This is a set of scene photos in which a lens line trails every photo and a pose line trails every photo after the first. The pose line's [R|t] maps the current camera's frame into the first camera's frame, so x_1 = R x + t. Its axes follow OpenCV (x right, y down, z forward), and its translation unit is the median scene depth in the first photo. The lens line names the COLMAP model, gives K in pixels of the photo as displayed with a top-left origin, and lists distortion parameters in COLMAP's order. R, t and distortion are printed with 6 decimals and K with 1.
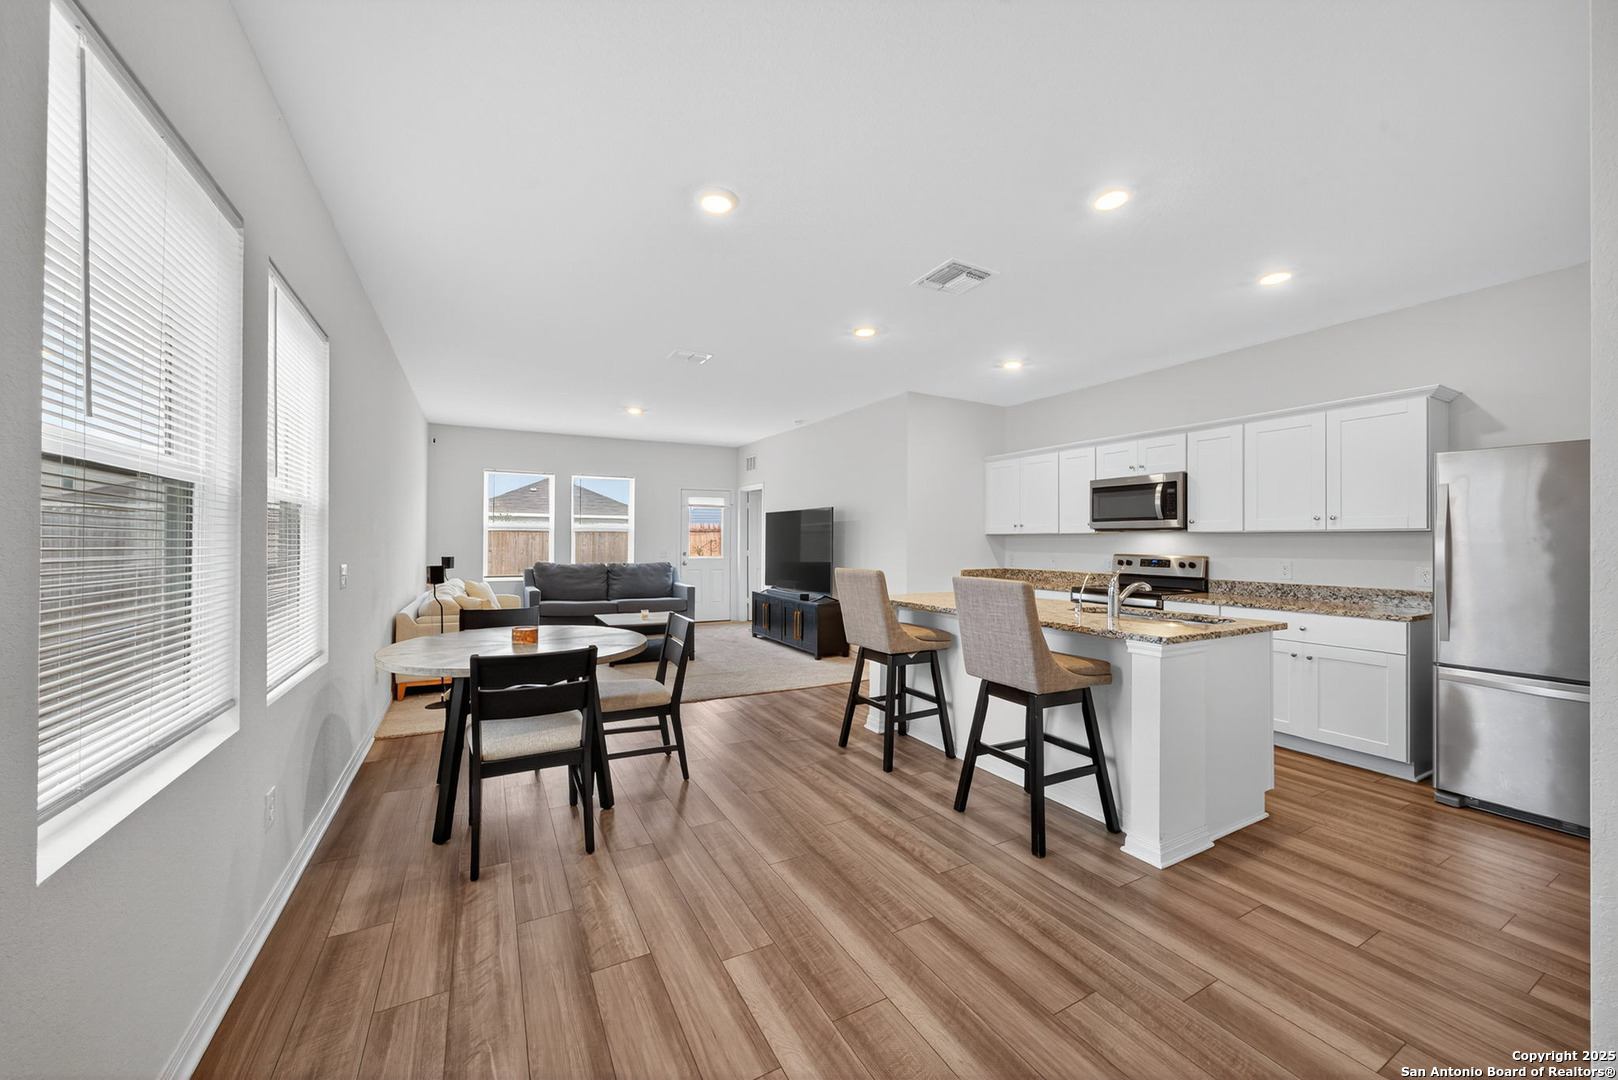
lens RADIAL K [[560.7, 0, 809.0], [0, 560.7, 540.0], [0, 0, 1]] dist [0.000678, 0.000112]
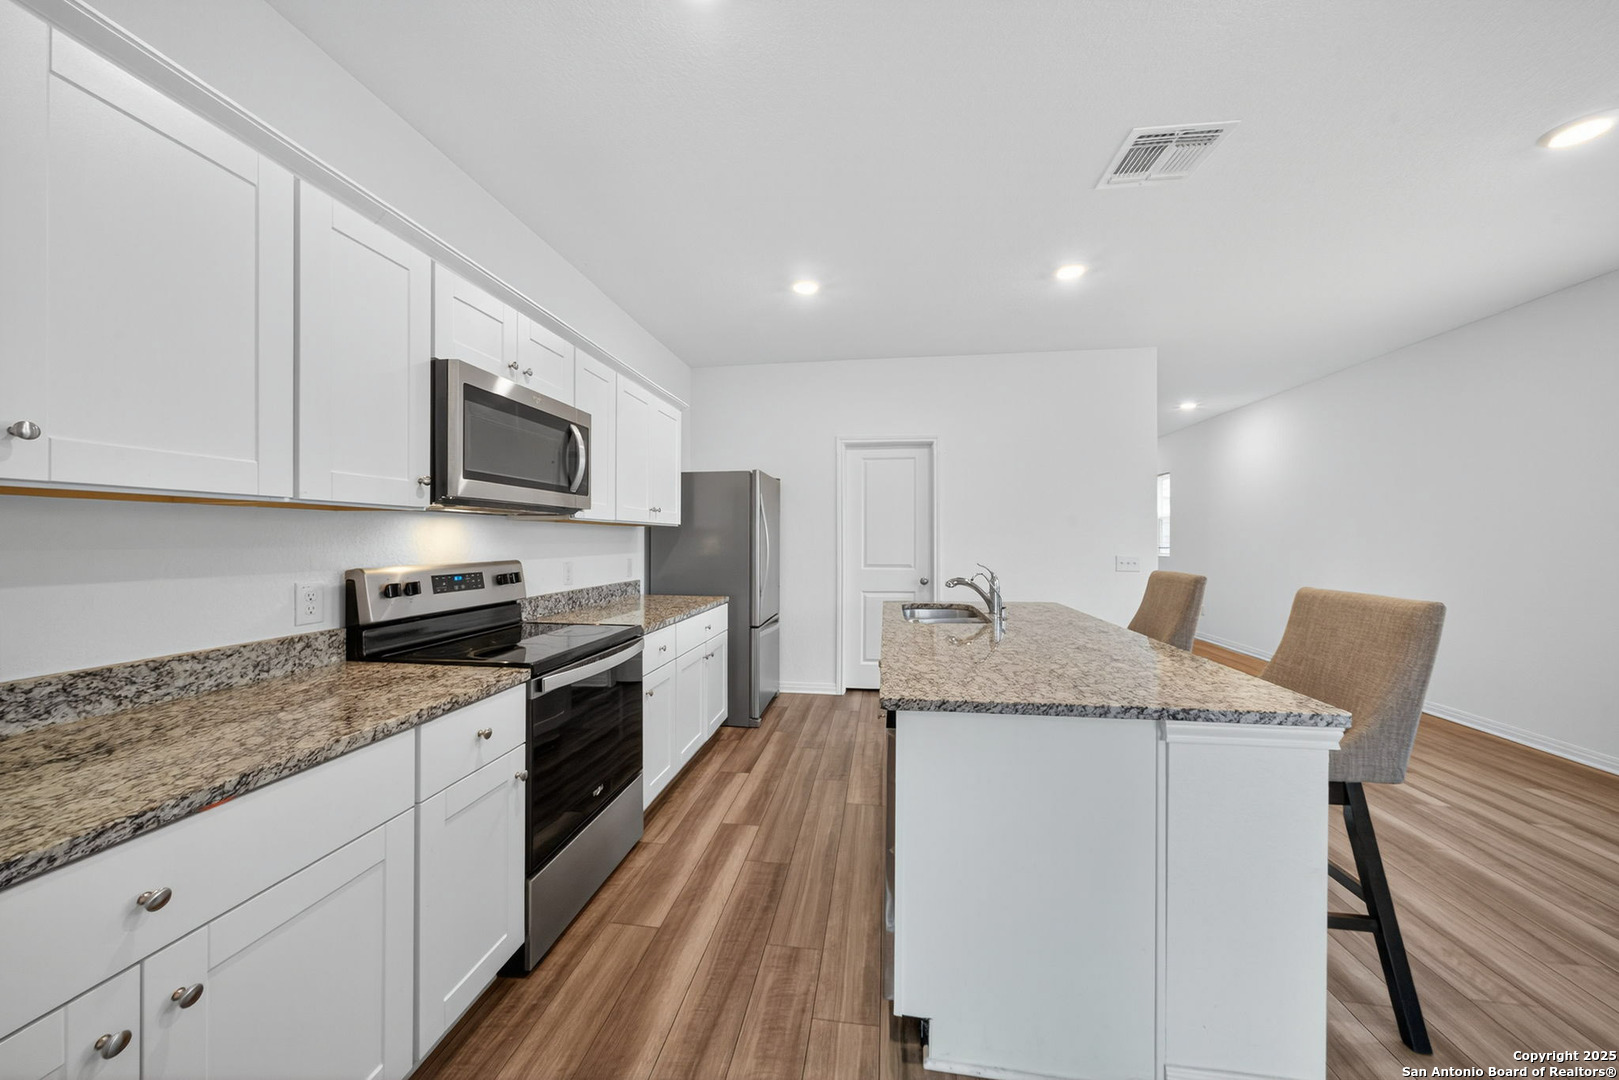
lens RADIAL K [[561.1, 0, 809.5], [0, 561.1, 540.0], [0, 0, 1]] dist [0.000678, 0.000112]
pose [[-0.796684, -0.003876, 0.604384, 0.217739], [-0.005321, 0.999986, -0.000600, 0.014351], [-0.604373, -0.003694, -0.796693, 2.218250]]
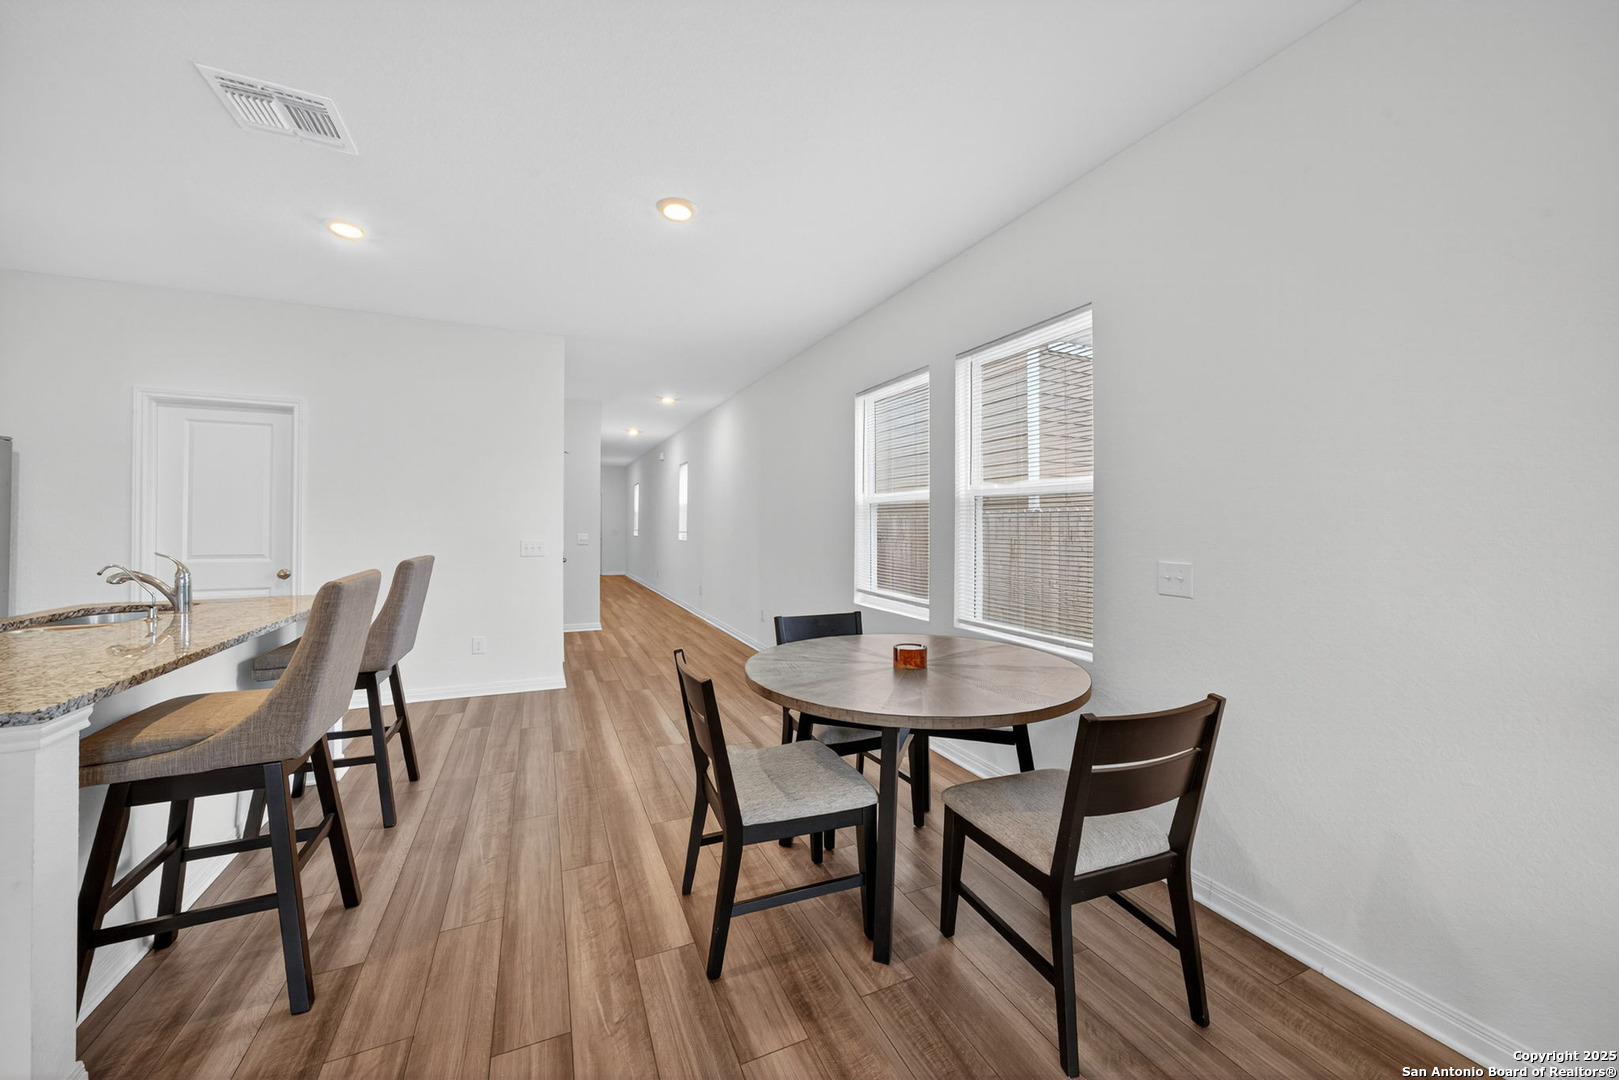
lens RADIAL K [[587.0, 0, 794.1], [0, 587.0, 533.3], [0, 0, 1]] dist [0.000483, 0.000055]
pose [[-0.993745, -0.007367, 0.111427, -0.493304], [-0.006294, 0.999930, 0.009977, 0.009922], [-0.111493, 0.009214, -0.993723, 1.966403]]
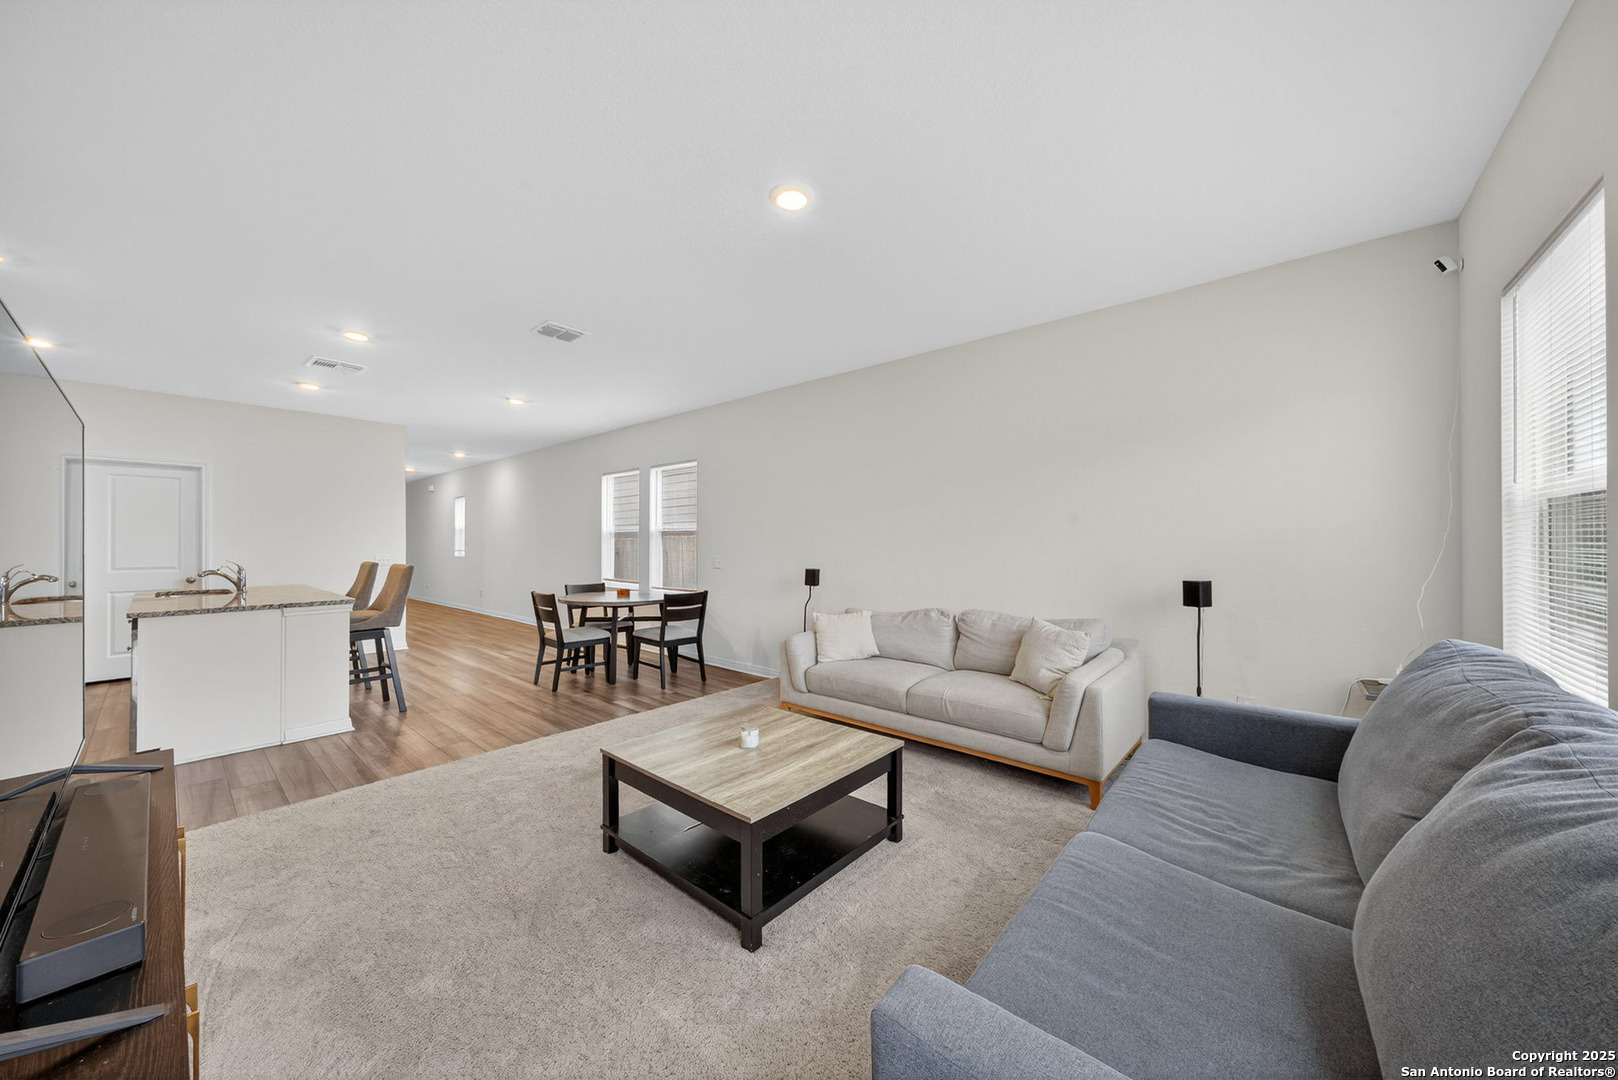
lens RADIAL K [[560.7, 0, 809.0], [0, 560.7, 540.0], [0, 0, 1]] dist [0.000678, 0.000112]
pose [[-0.941512, -0.000832, -0.336978, -0.510302], [0.003035, 0.999935, -0.010949, 0.017649], [0.336965, -0.011331, -0.941449, 3.423056]]
